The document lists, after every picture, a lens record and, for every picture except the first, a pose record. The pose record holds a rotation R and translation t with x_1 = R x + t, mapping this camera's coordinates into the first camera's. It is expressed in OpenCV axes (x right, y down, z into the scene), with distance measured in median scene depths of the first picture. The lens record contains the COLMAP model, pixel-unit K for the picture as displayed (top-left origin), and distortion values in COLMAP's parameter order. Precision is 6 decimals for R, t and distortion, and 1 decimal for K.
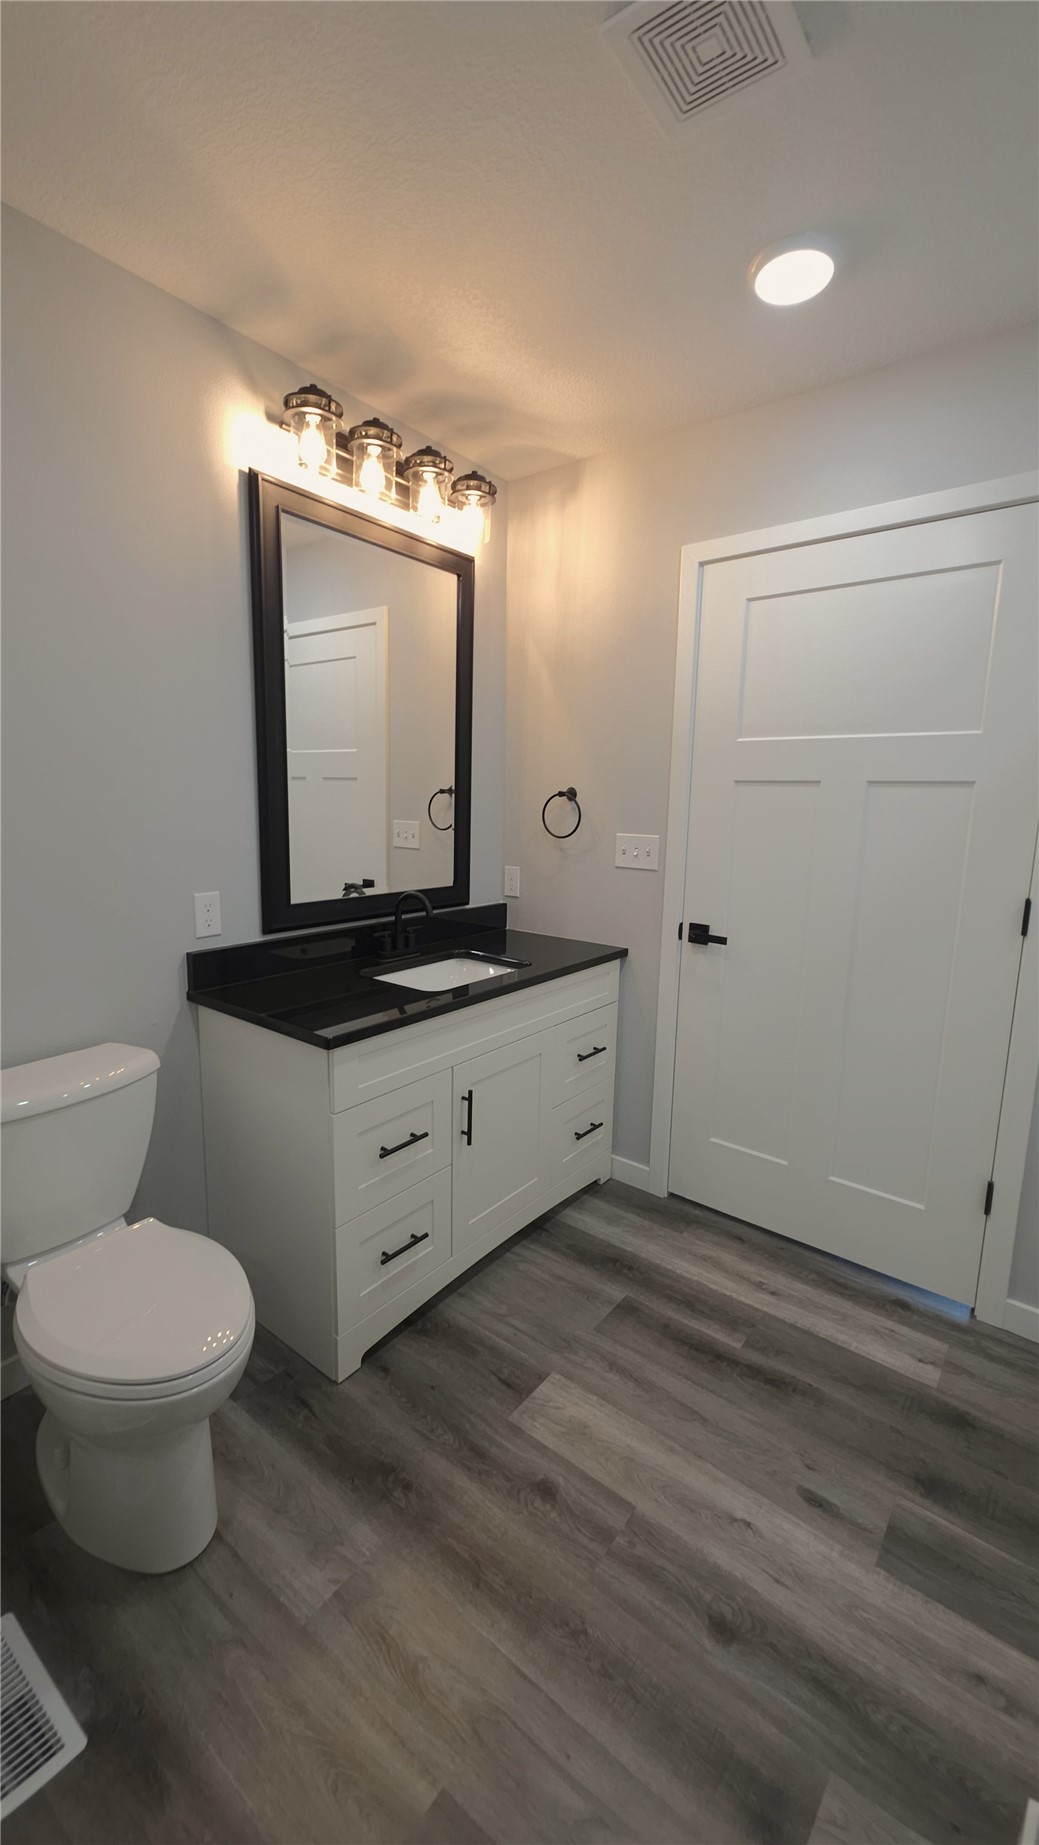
lens RADIAL K [[729.1, 0, 520.1], [0, 729.1, 916.0], [0, 0, 1]] dist [0.012979, -0.009807]
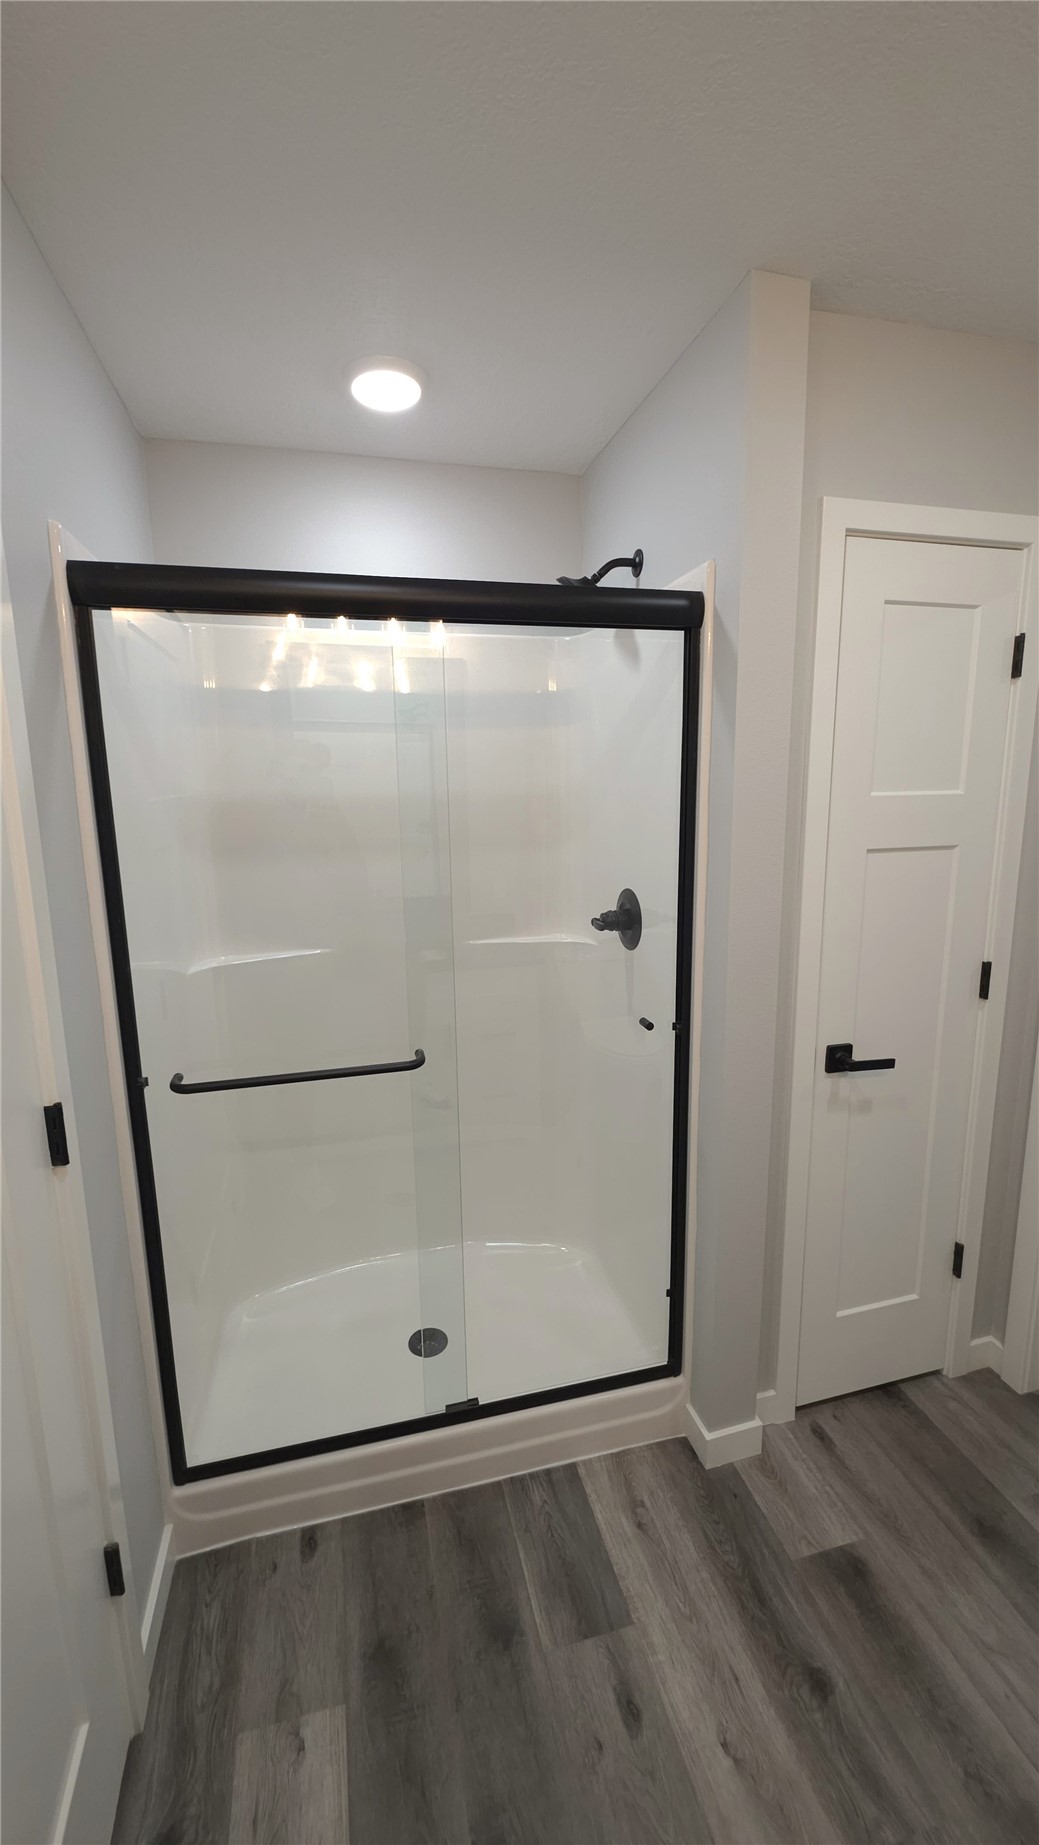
lens RADIAL K [[729.1, 0, 520.1], [0, 729.1, 916.0], [0, 0, 1]] dist [0.012979, -0.009807]
pose [[-0.792563, -0.110785, 0.599642, 0.068133], [0.099163, 0.946853, 0.305999, -0.278756], [-0.601673, 0.301986, -0.739455, 1.069327]]
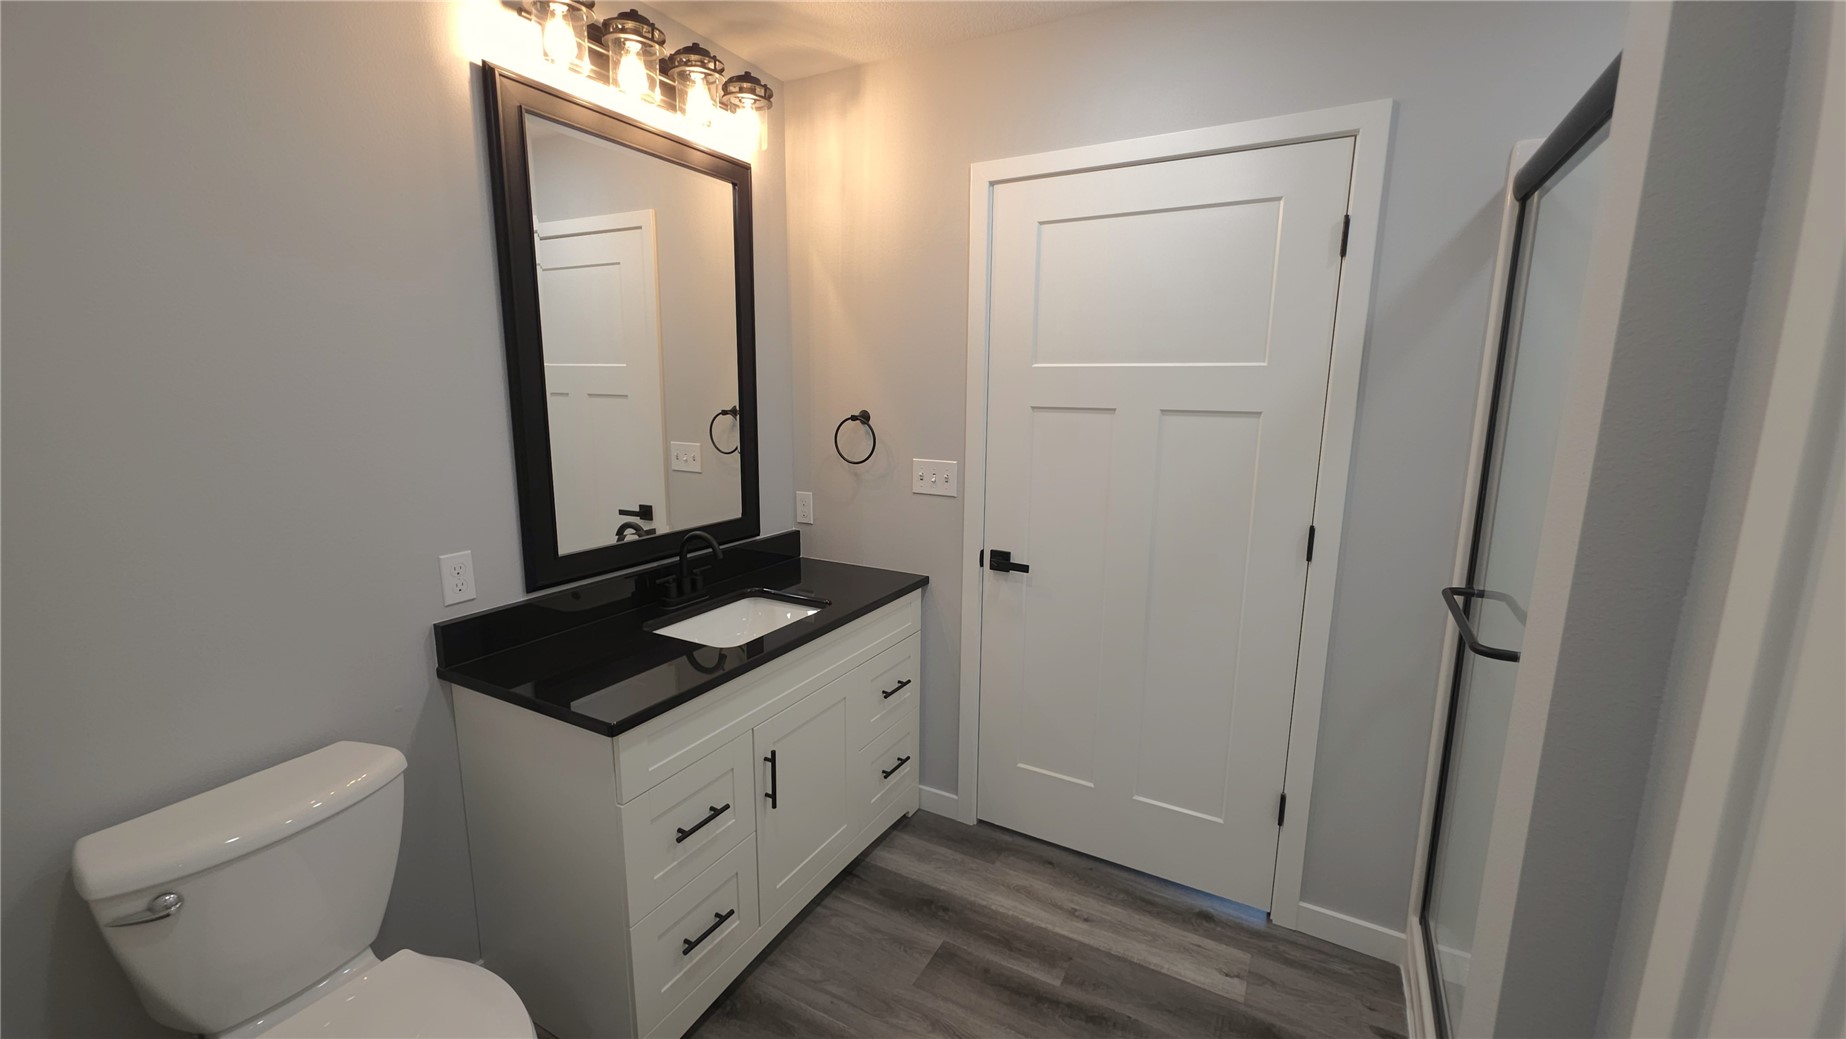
lens RADIAL K [[729.5, 0, 917.7], [0, 729.5, 522.9], [0, 0, 1]] dist [0.012979, -0.009807]
pose [[0.987399, -0.039659, 0.153199, -0.017441], [0.035896, 0.998984, 0.027252, -0.070313], [-0.154124, -0.021410, 0.987820, 0.054255]]
